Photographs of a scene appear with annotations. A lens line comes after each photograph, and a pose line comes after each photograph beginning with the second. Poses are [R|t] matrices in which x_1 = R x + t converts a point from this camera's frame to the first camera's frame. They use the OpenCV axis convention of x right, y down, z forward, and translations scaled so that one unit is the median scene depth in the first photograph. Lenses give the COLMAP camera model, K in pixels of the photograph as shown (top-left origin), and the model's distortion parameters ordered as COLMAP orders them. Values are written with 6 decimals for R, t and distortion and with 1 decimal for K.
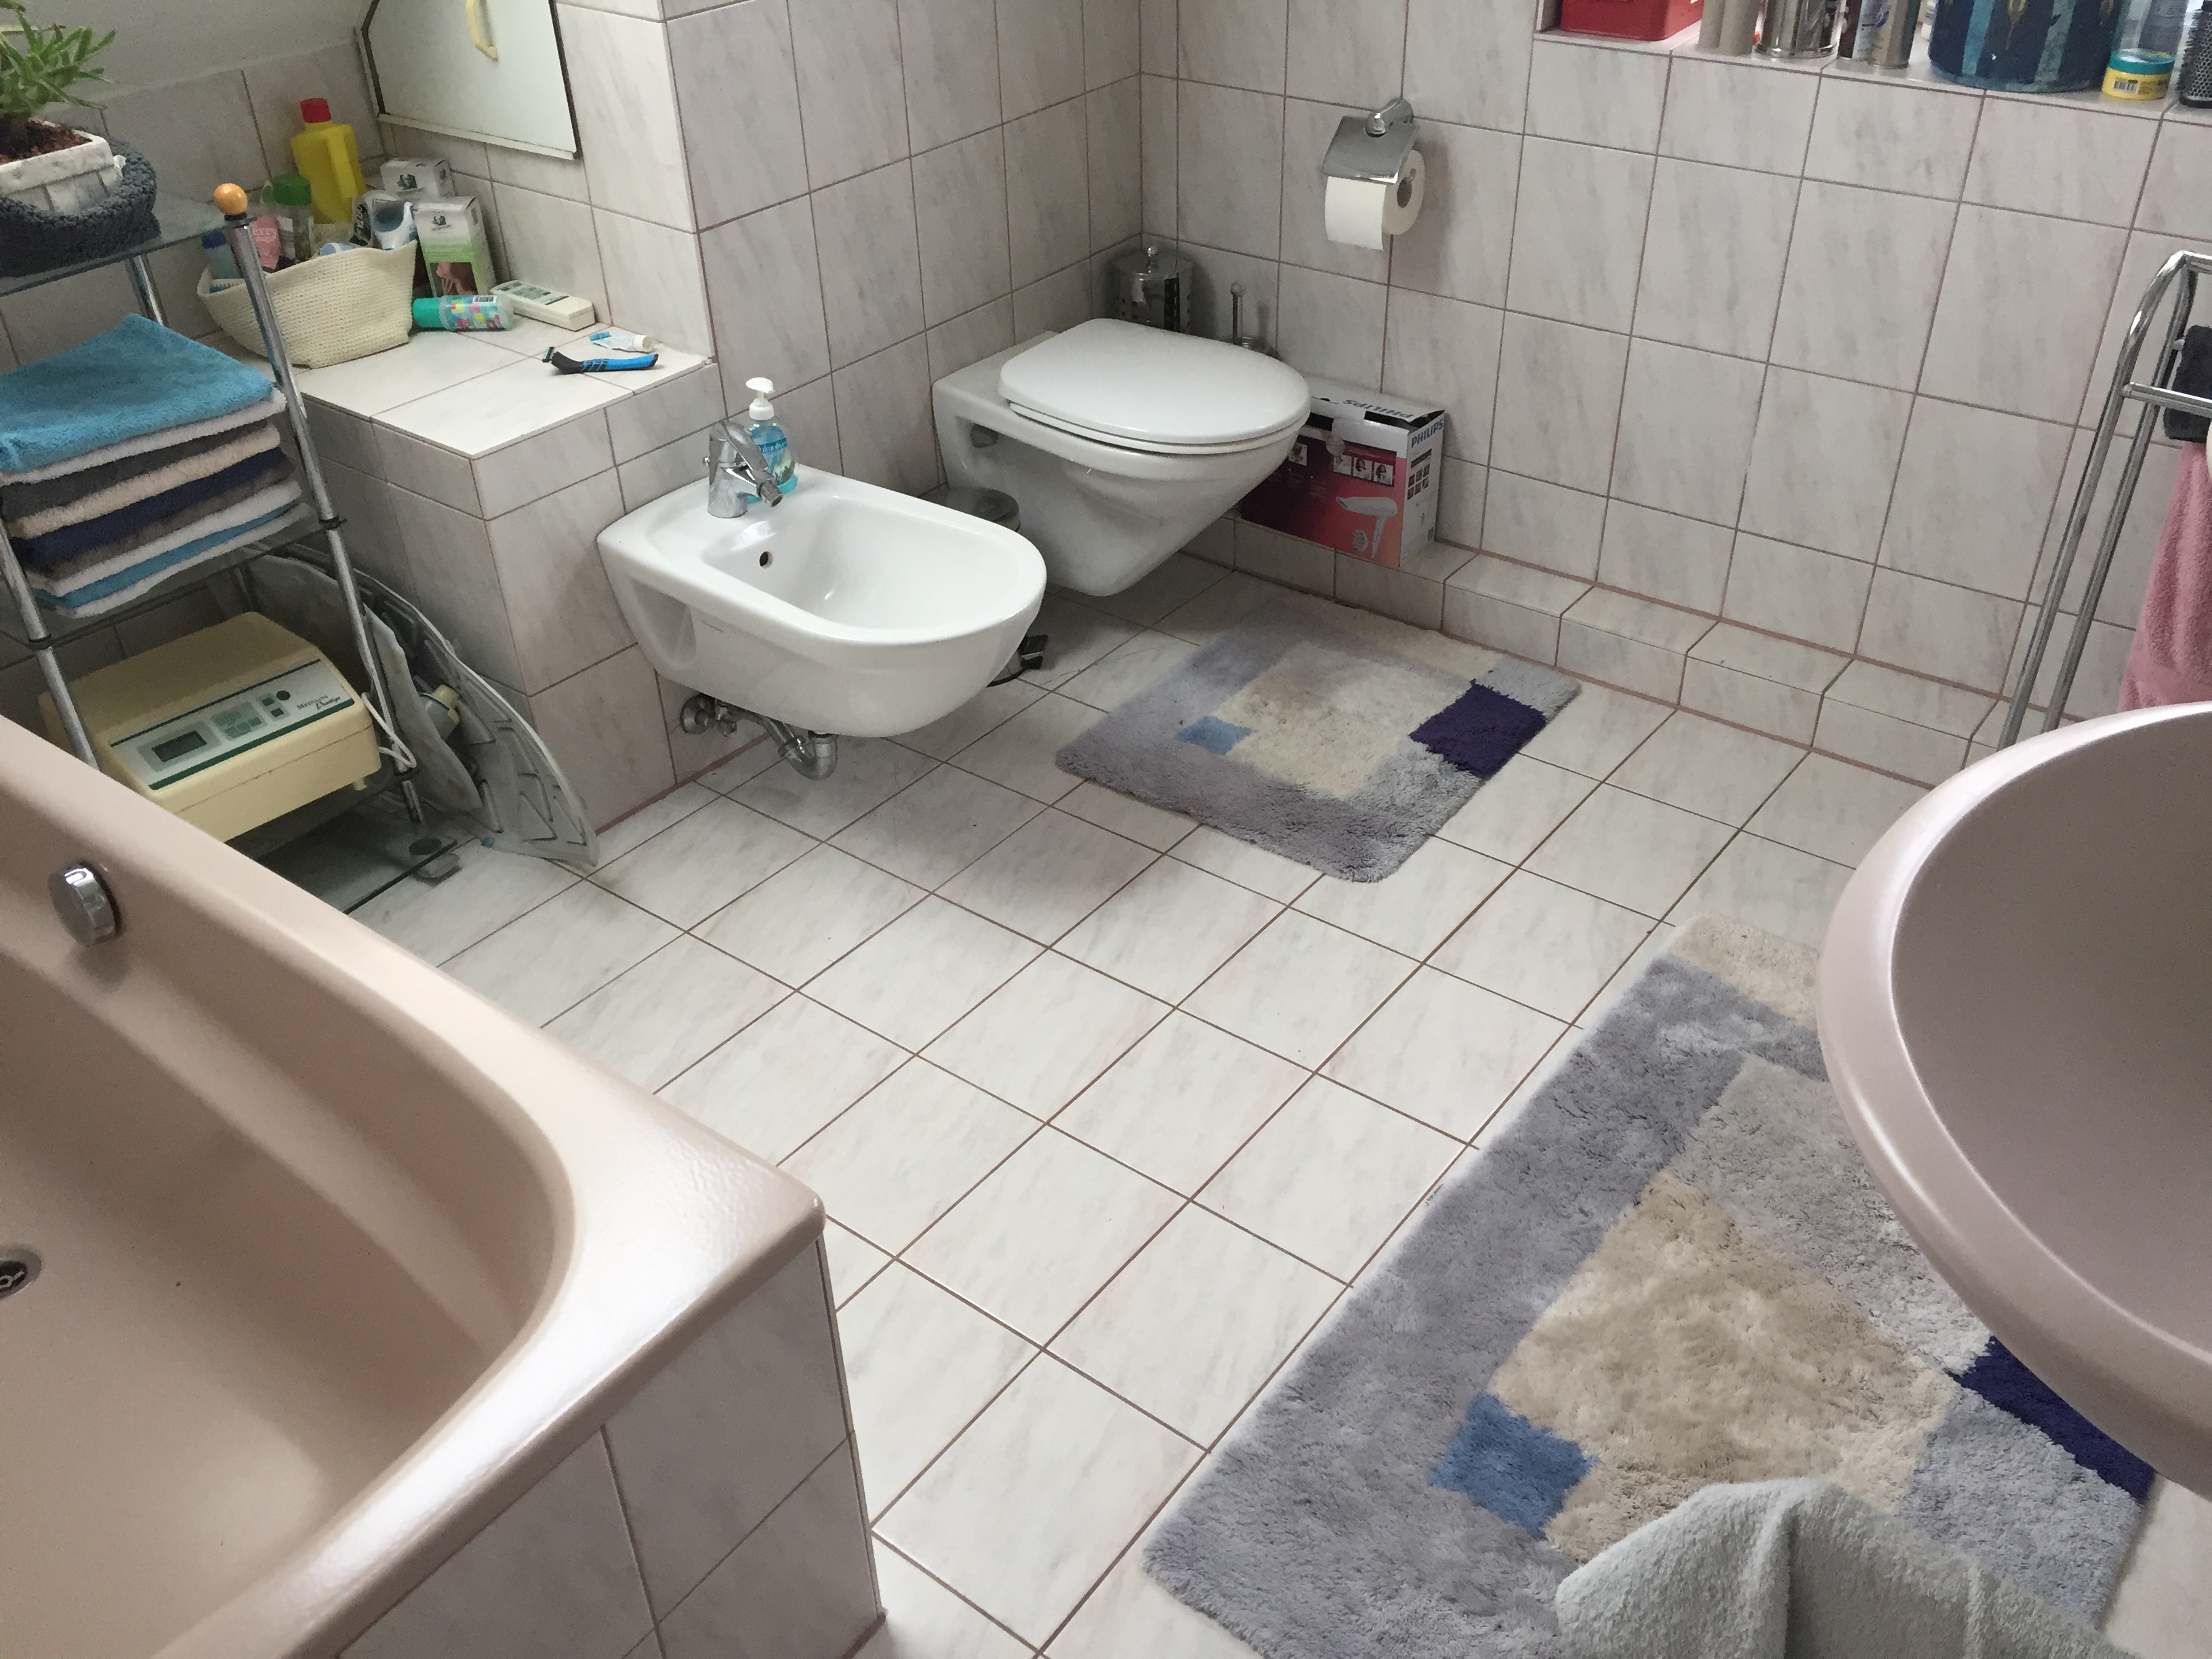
lens RADIAL K [[1902.9, 0, 1106.0], [0, 1902.9, 829.5], [0, 0, 1]] dist [0.098292, -0.120572]
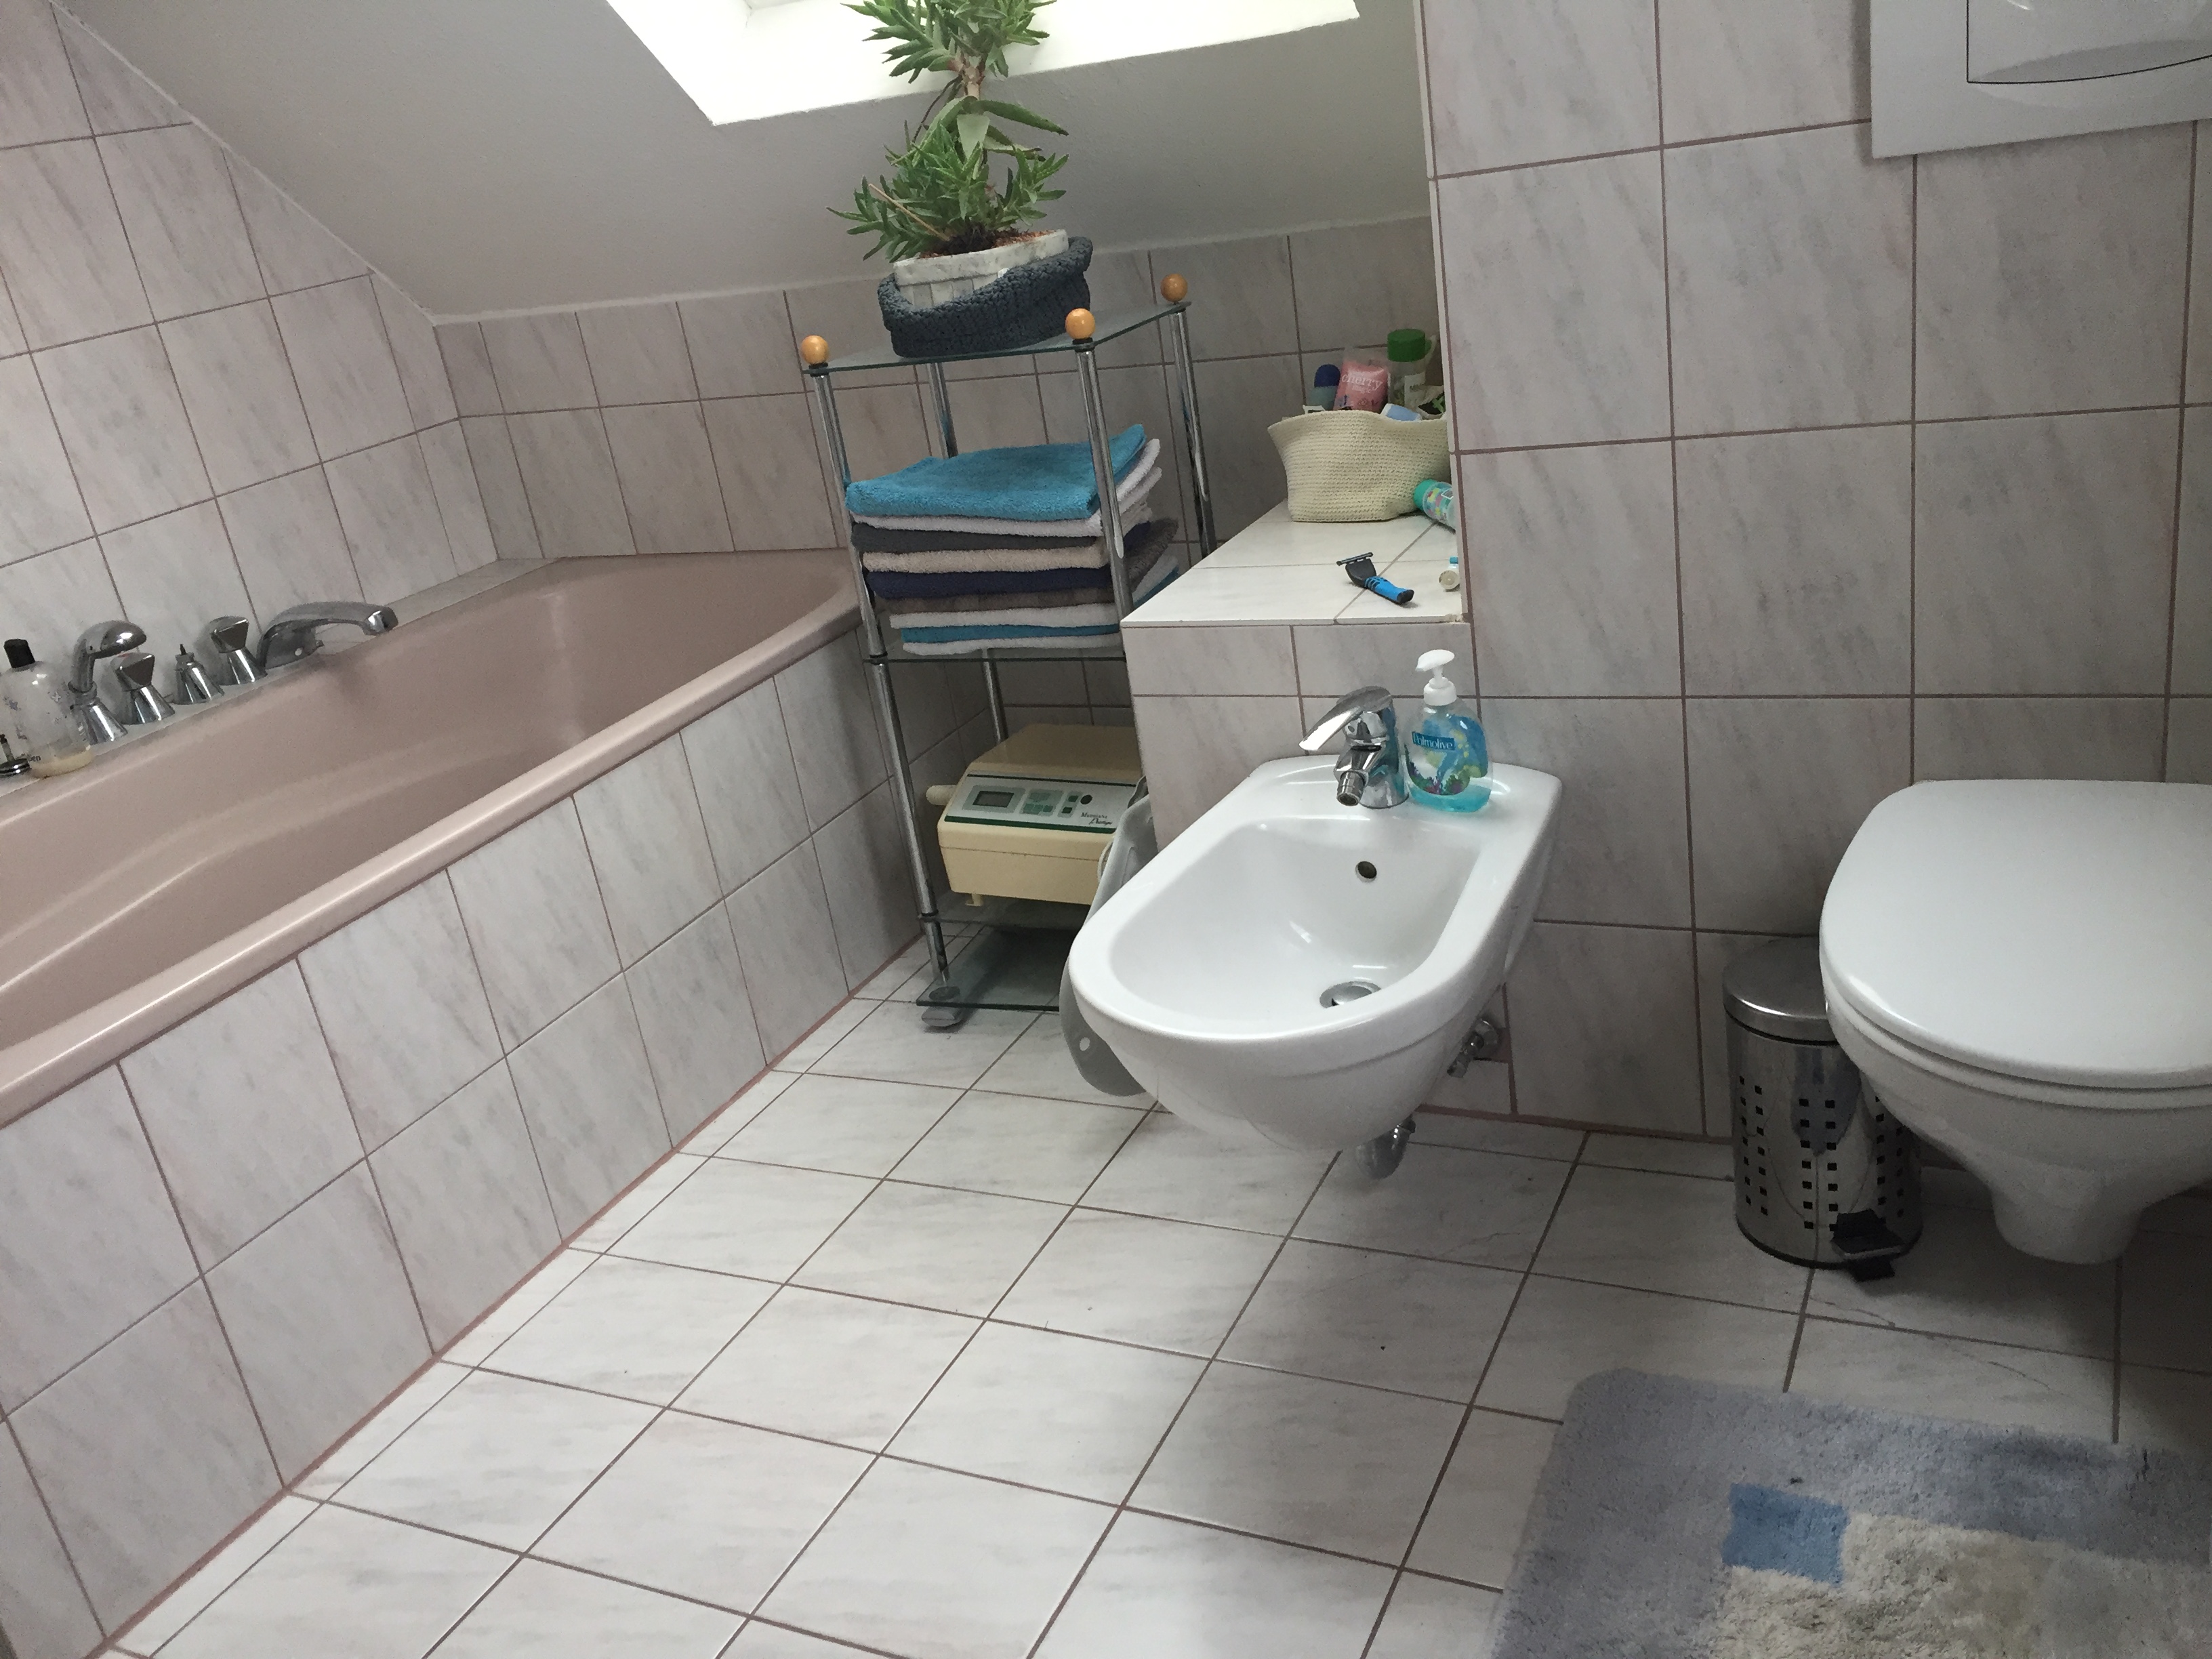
lens RADIAL K [[1902.9, 0, 1106.0], [0, 1902.9, 829.5], [0, 0, 1]] dist [0.098292, -0.120572]
pose [[0.205973, 0.360020, -0.909923, 0.495925], [-0.428599, 0.869117, 0.246855, -0.308099], [0.879703, 0.339147, 0.333319, 0.678802]]
